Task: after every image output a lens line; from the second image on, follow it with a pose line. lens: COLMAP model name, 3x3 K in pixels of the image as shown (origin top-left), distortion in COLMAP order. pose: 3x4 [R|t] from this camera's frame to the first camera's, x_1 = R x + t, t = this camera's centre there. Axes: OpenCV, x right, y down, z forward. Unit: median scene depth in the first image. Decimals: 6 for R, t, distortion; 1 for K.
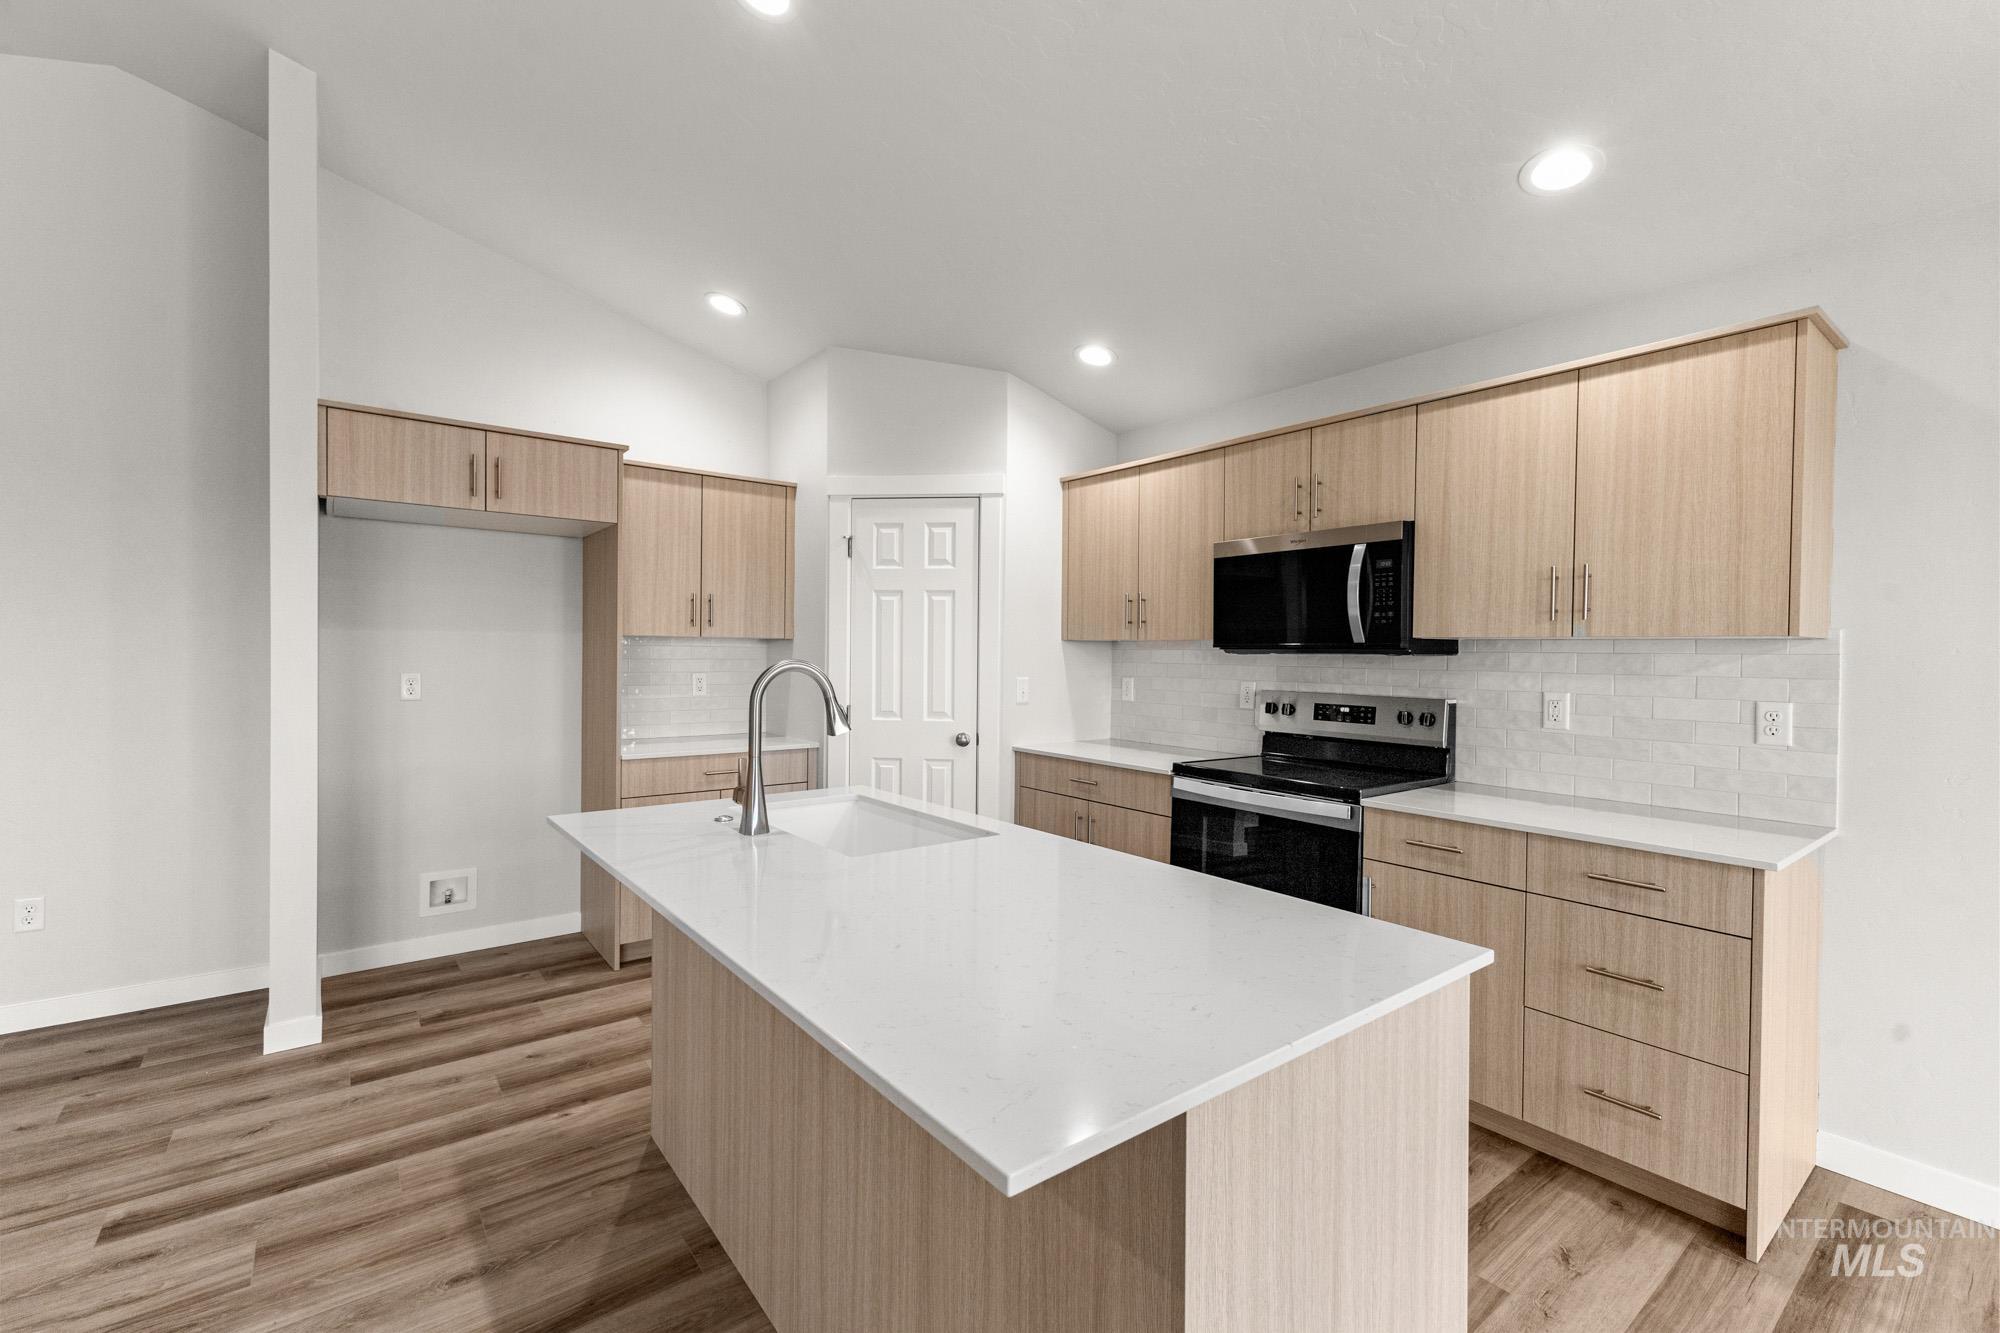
lens RADIAL K [[860.0, 0, 1010.0], [0, 860.0, 662.8], [0, 0, 1]] dist [0.010689, -0.001956]
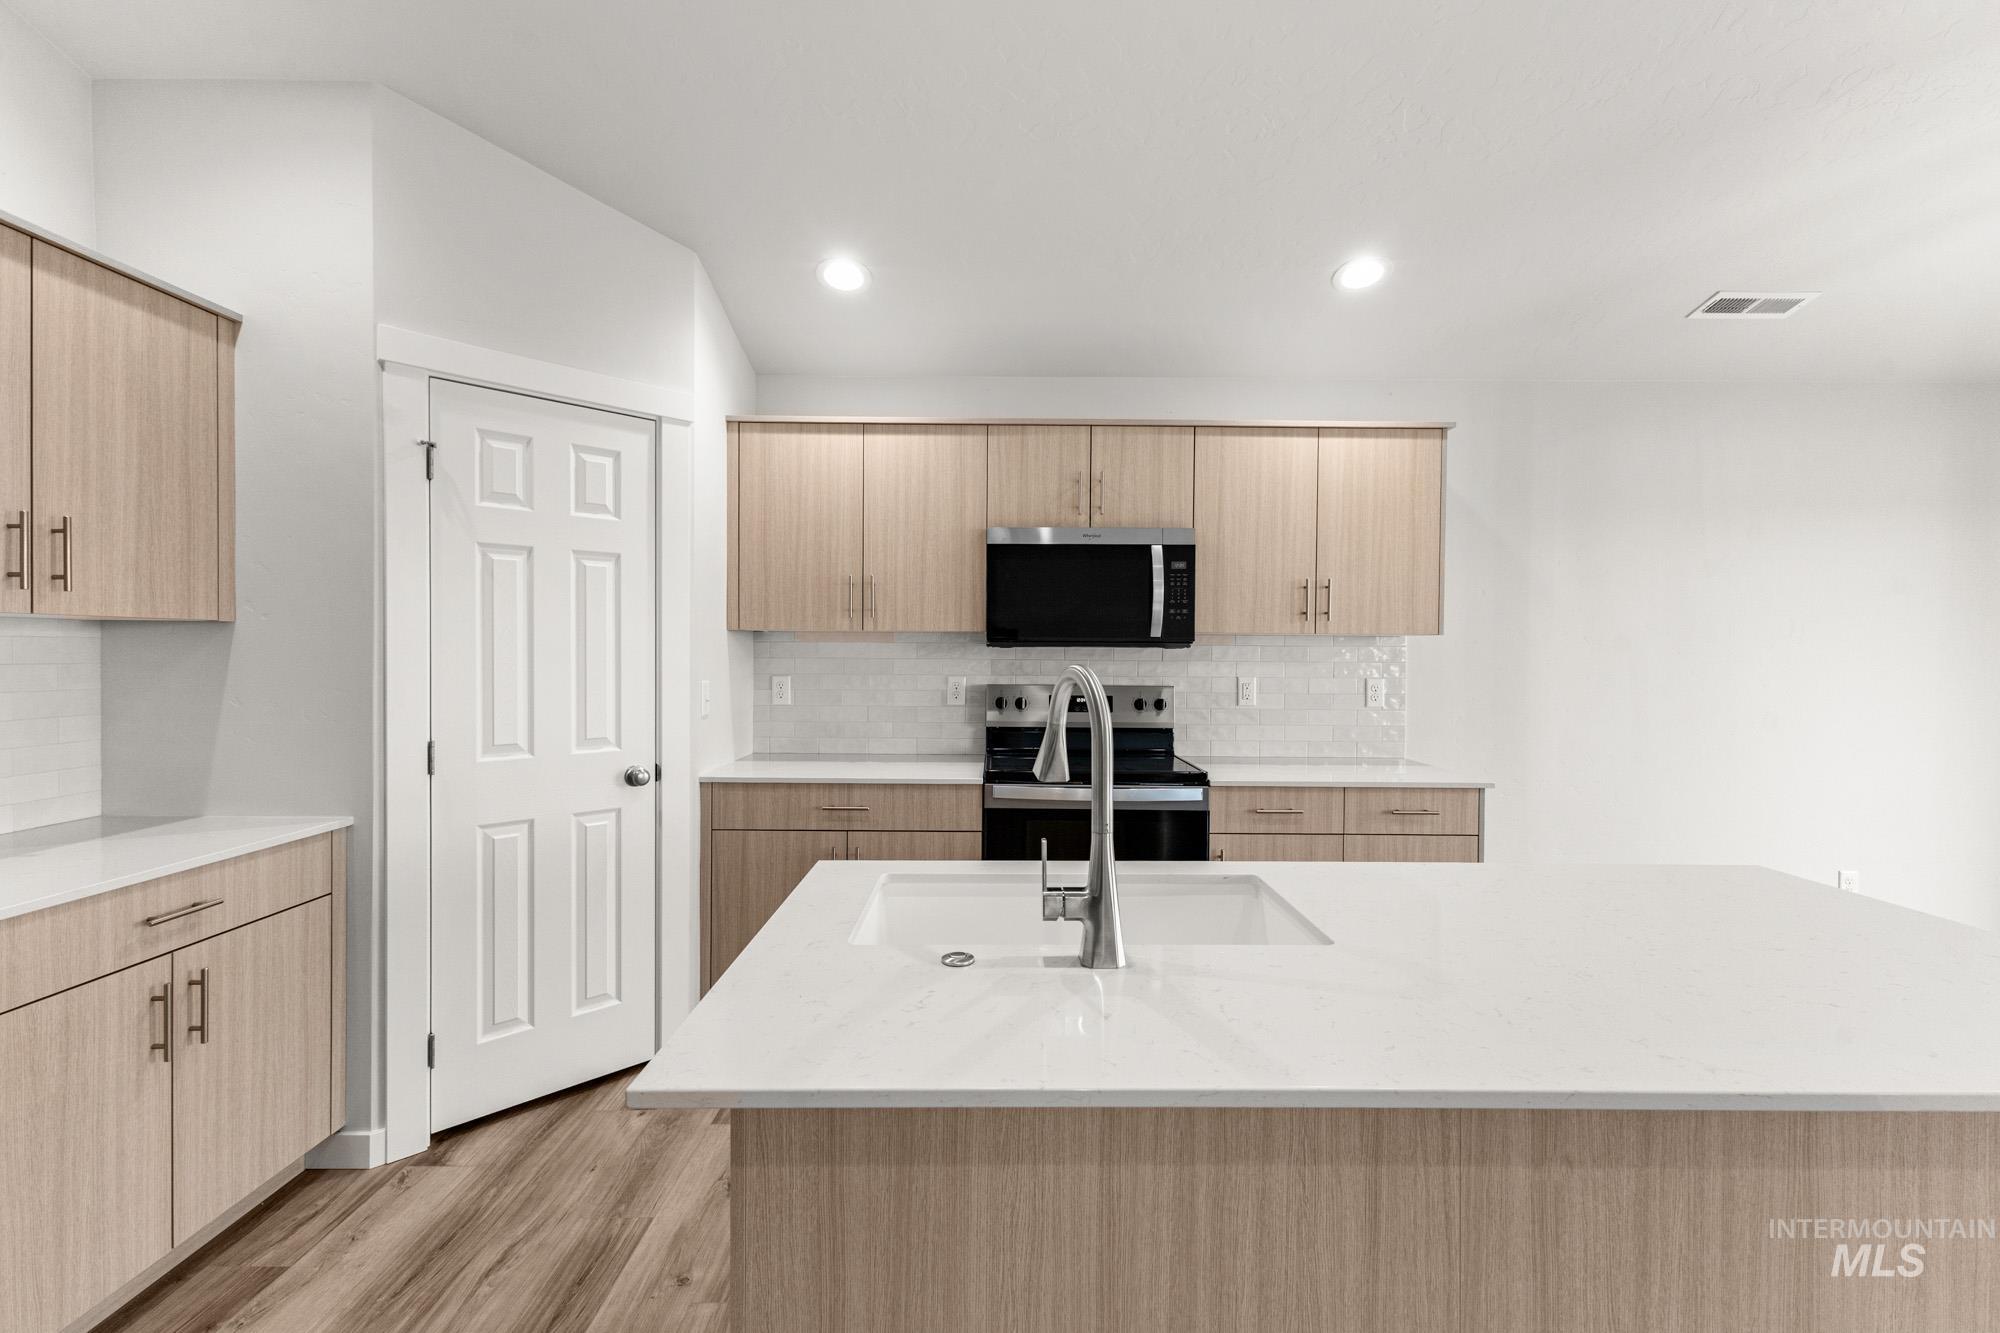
lens RADIAL K [[860.0, 0, 1010.6], [0, 860.0, 663.2], [0, 0, 1]] dist [0.010689, -0.001956]
pose [[0.613617, -0.020744, 0.789332, -0.506676], [0.010356, 0.999780, 0.018223, -0.010788], [-0.789536, -0.003008, 0.613697, 0.439797]]
